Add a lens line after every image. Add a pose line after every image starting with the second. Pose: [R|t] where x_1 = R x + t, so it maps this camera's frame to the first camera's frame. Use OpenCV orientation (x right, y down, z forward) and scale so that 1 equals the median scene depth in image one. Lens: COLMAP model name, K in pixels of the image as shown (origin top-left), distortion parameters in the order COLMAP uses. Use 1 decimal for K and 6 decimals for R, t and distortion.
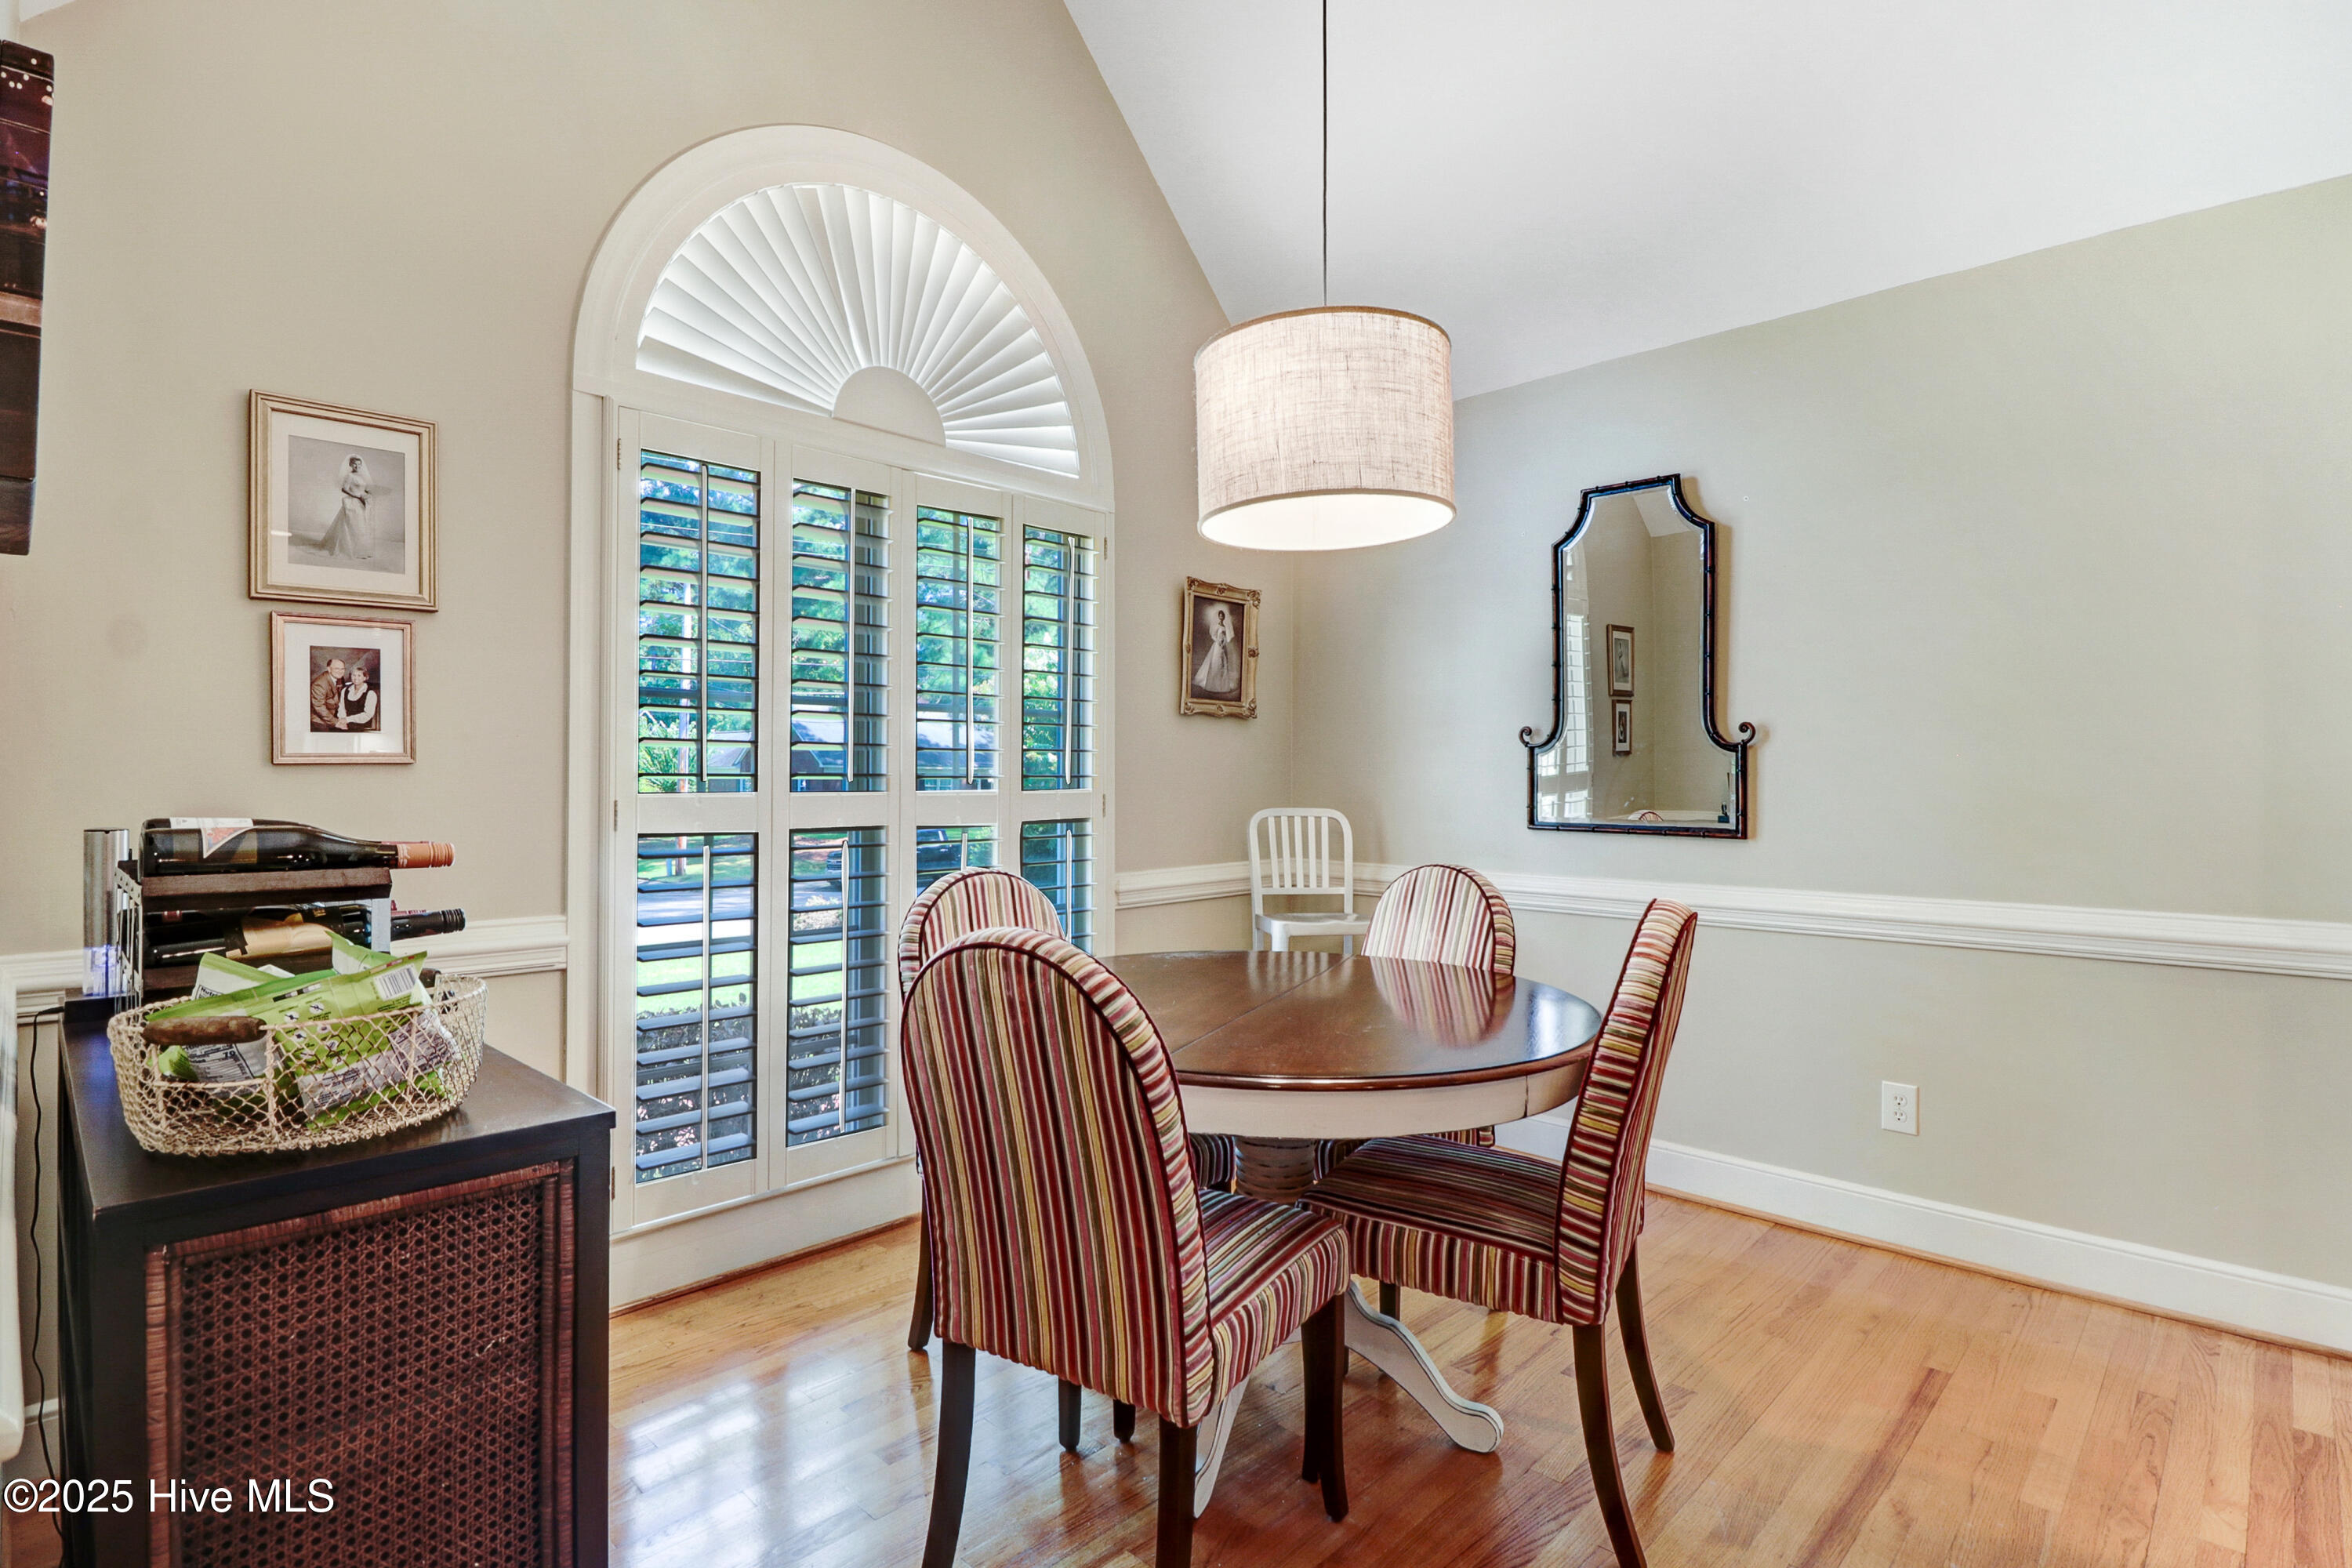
lens RADIAL K [[1136.4, 0, 1137.9], [0, 1136.4, 757.3], [0, 0, 1]] dist [0.000297, -0.009252]
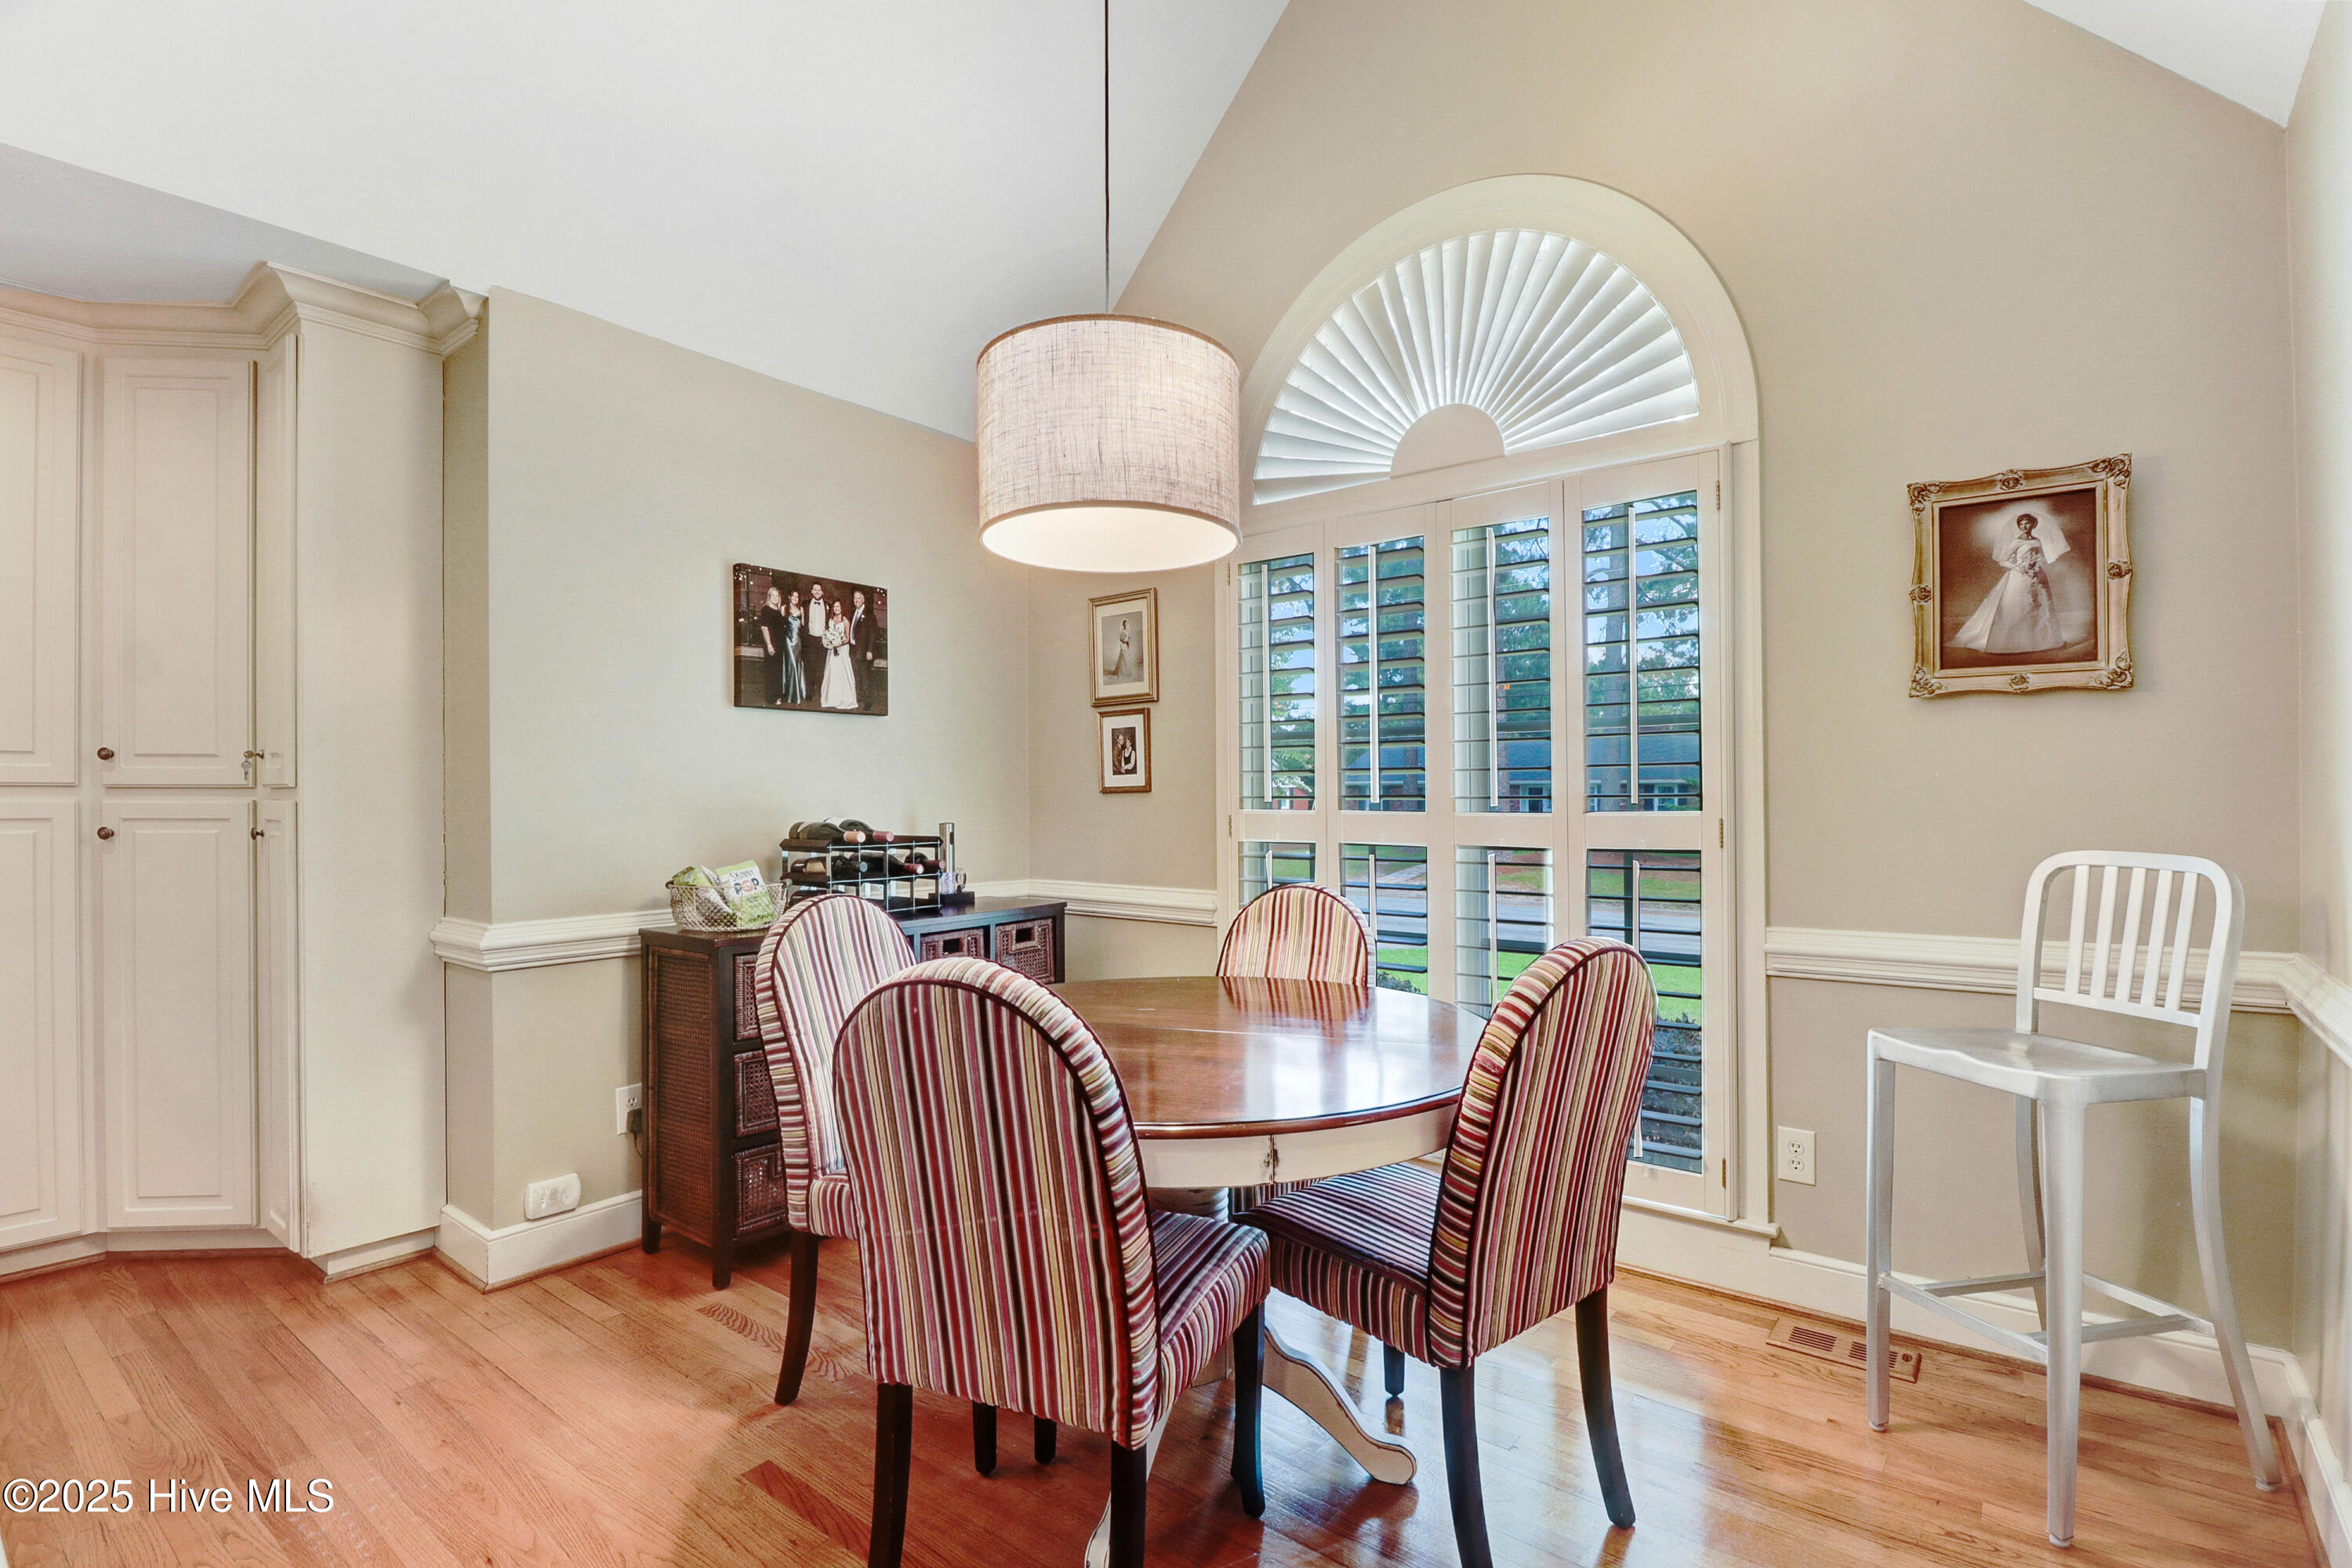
lens RADIAL K [[1136.4, 0, 1160.4], [0, 1136.4, 801.4], [0, 0, 1]] dist [0.000297, -0.009252]
pose [[0.102935, 0.004248, -0.994679, 1.045807], [0.024897, 0.999667, 0.006846, 0.009323], [0.994376, -0.025470, 0.102795, 0.826836]]
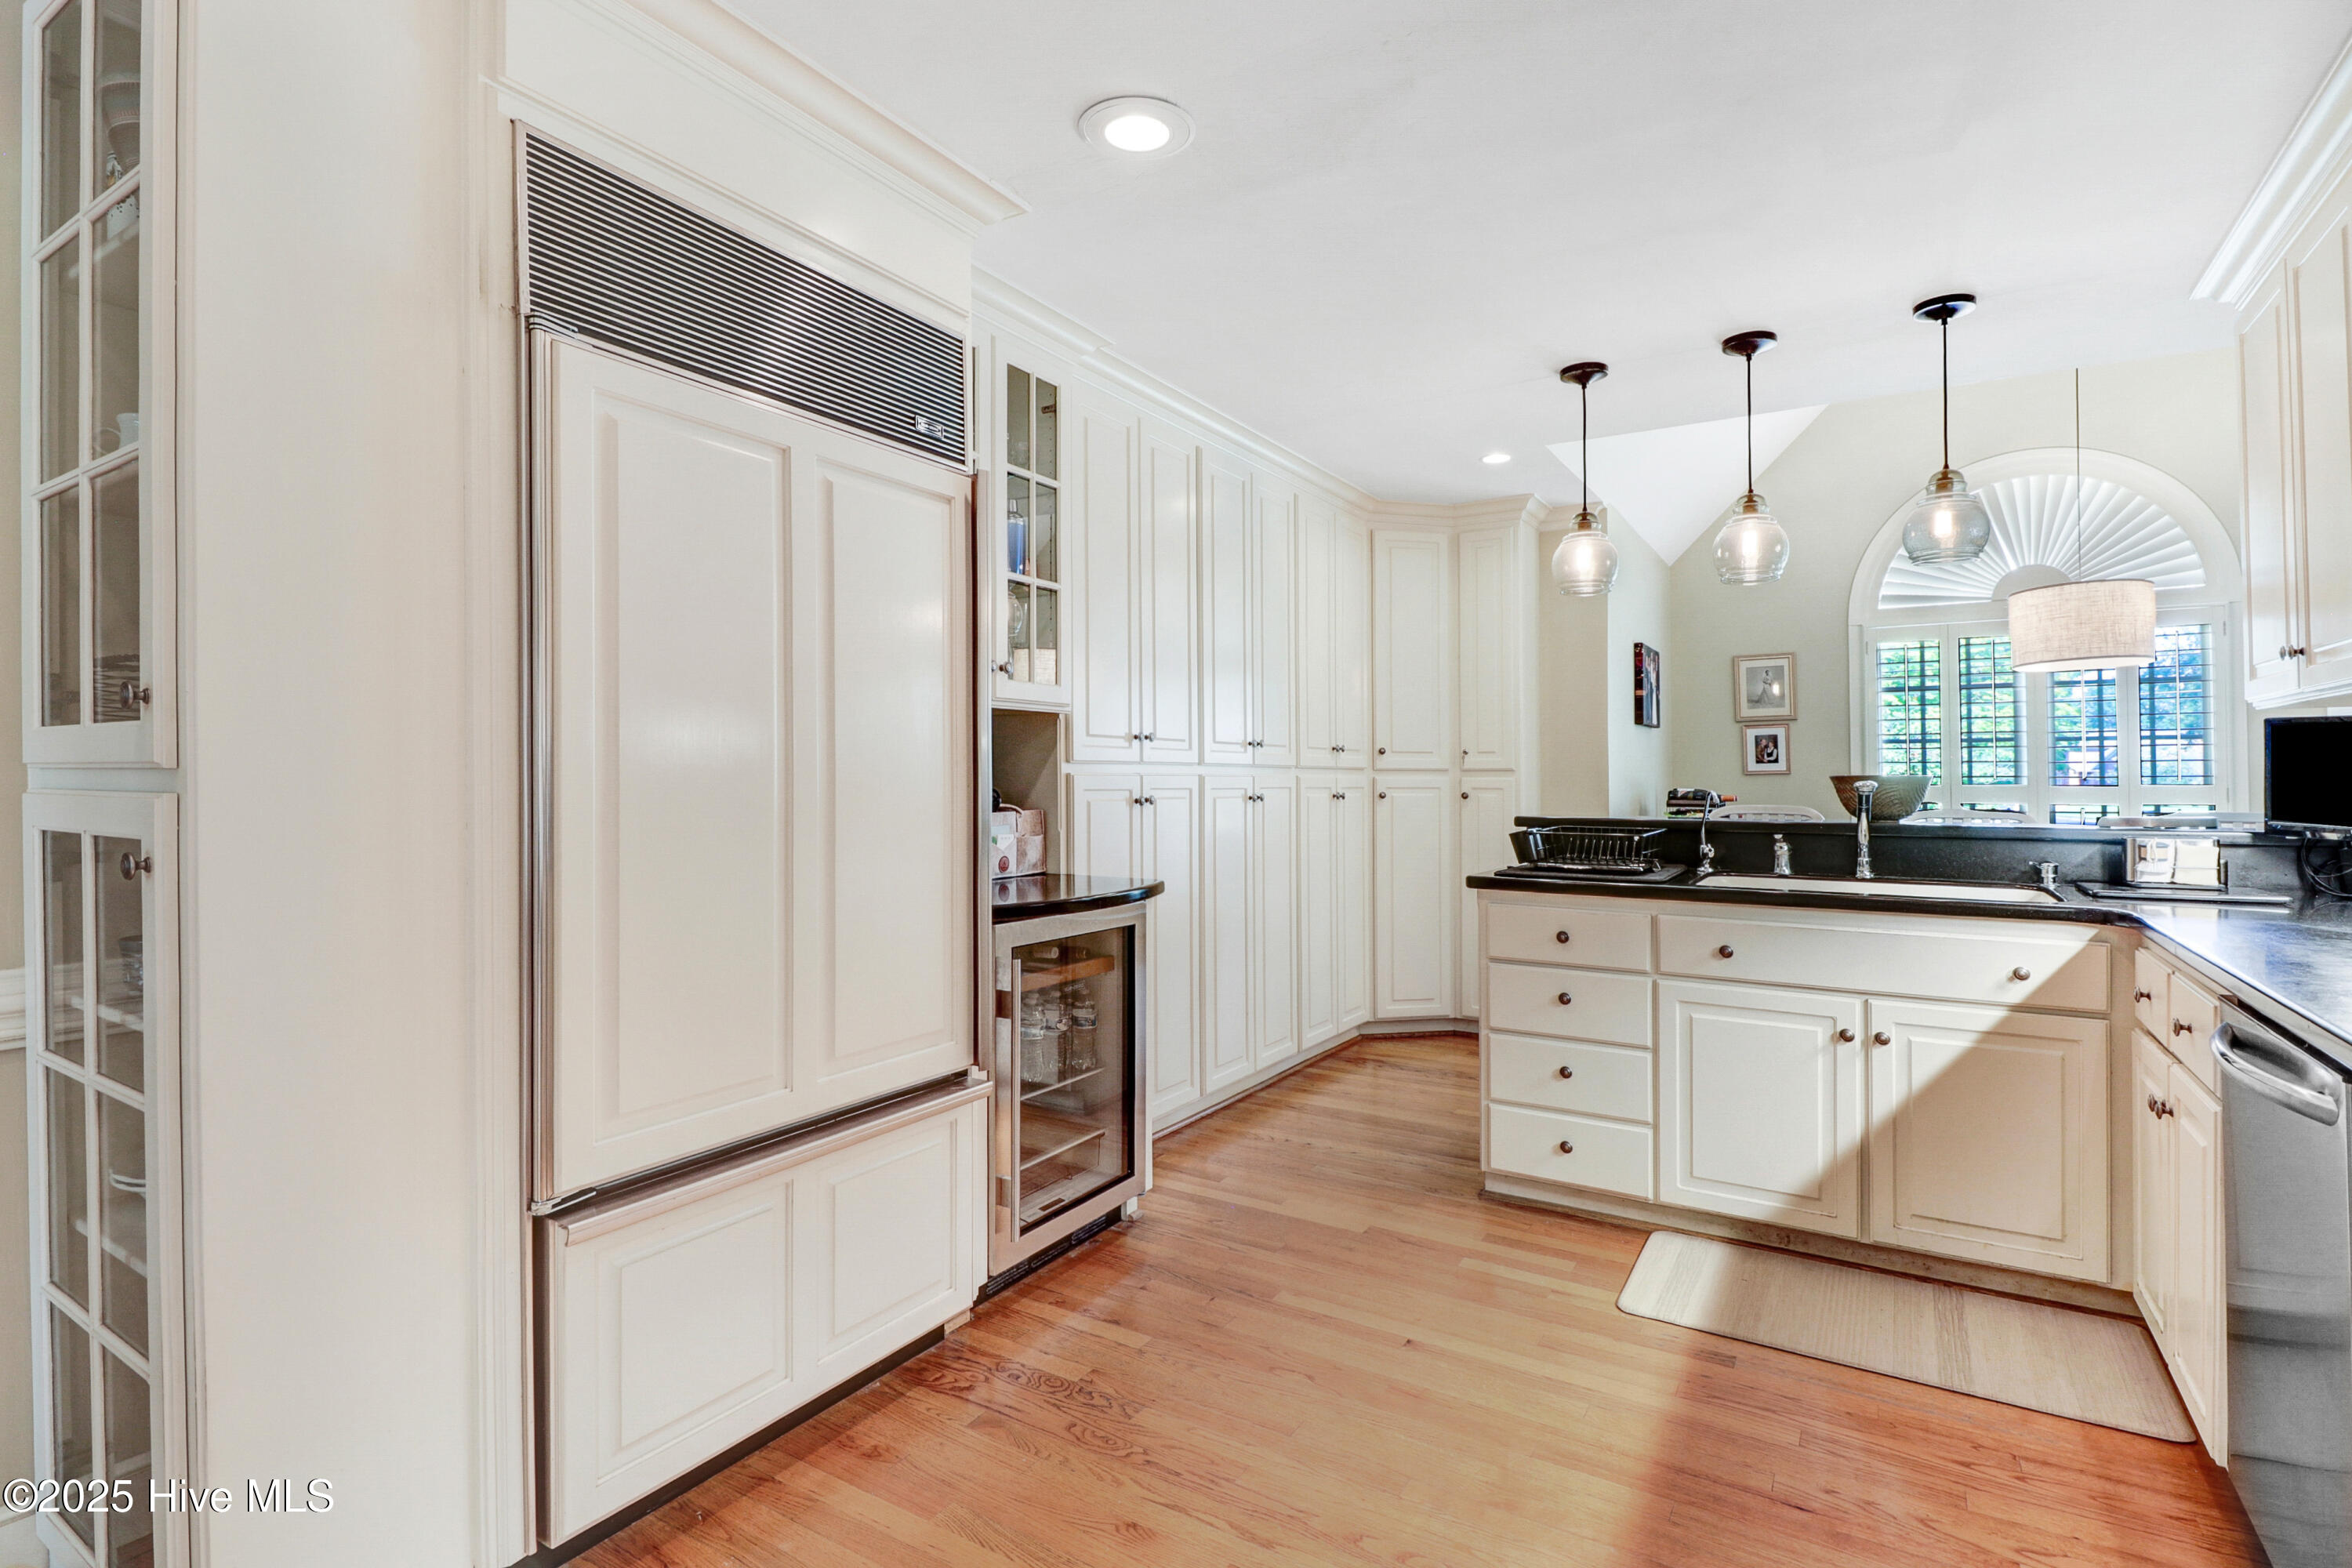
lens RADIAL K [[1136.4, 0, 1119.9], [0, 1136.4, 771.1], [0, 0, 1]] dist [0.000297, -0.009252]
pose [[0.185972, -0.007293, -0.982528, 1.812265], [0.023628, 0.999716, -0.002948, -0.031212], [0.982271, -0.022667, 0.186092, -1.157079]]
